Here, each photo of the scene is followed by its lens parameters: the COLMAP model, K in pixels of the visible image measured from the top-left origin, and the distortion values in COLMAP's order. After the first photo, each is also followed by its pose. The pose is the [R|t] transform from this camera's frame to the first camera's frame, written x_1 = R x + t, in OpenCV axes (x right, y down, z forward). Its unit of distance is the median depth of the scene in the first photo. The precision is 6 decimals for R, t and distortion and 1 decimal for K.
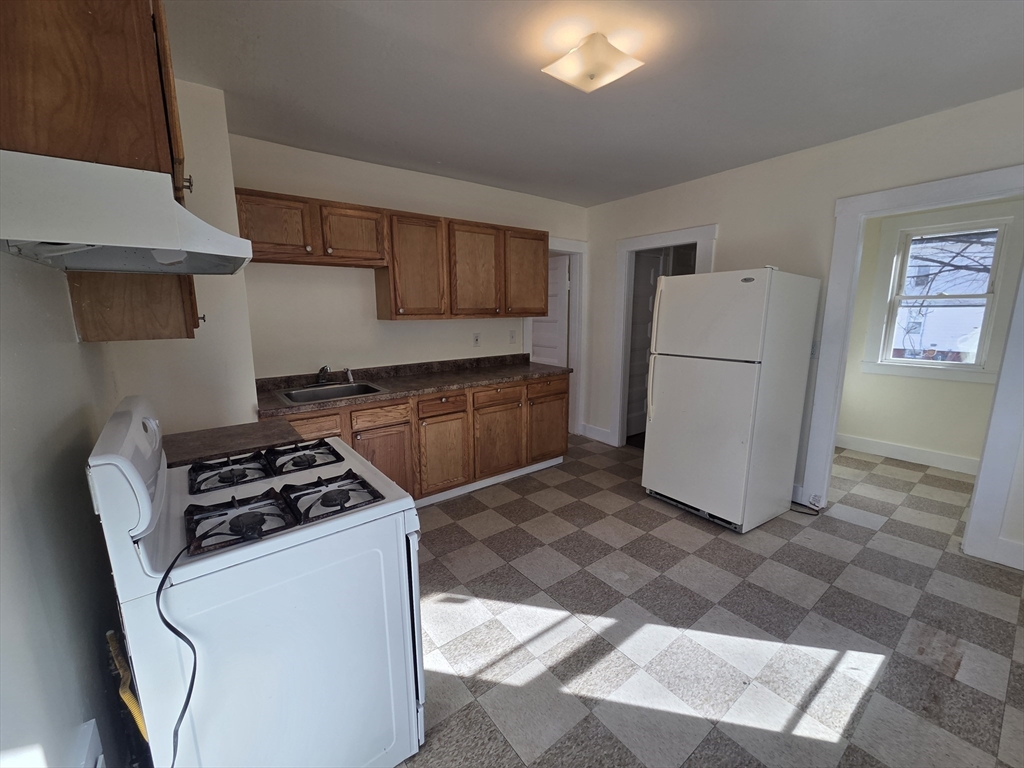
lens RADIAL K [[418.6, 0, 519.7], [0, 418.6, 384.6], [0, 0, 1]] dist [0.002536, 0.000000]
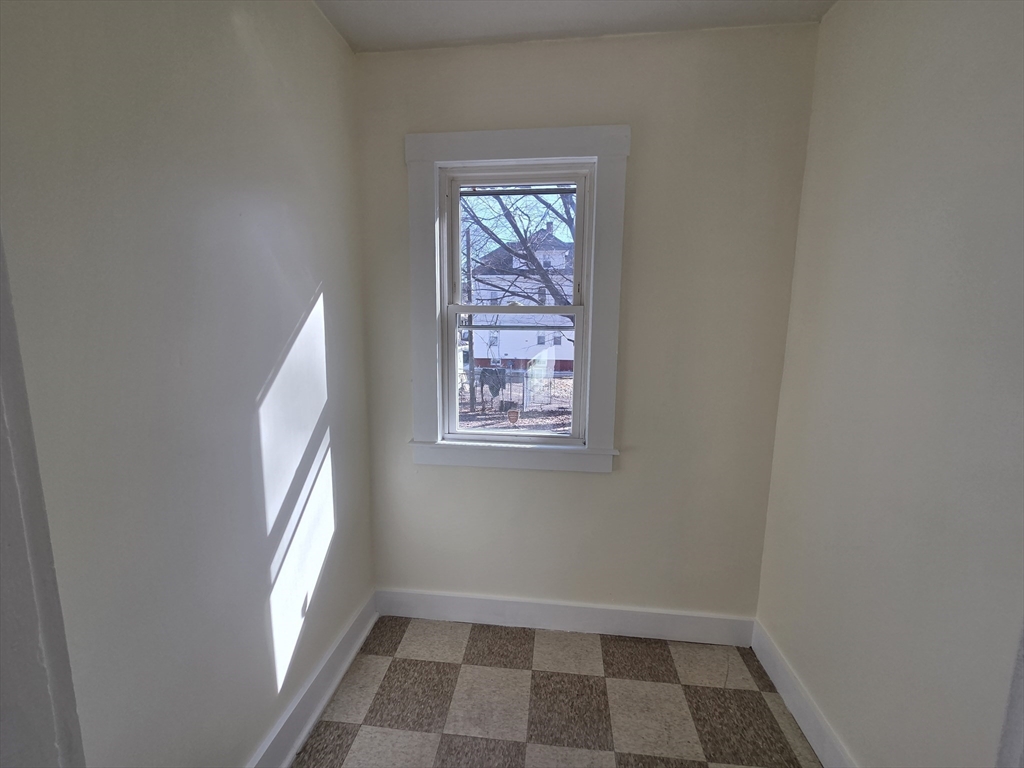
lens RADIAL K [[418.6, 0, 512.3], [0, 418.6, 381.8], [0, 0, 1]] dist [0.002536, 0.000000]
pose [[0.701512, -0.084756, 0.707600, 0.578477], [0.113850, 0.993479, 0.006128, -0.114226], [-0.703505, 0.076261, 0.706587, 0.593801]]
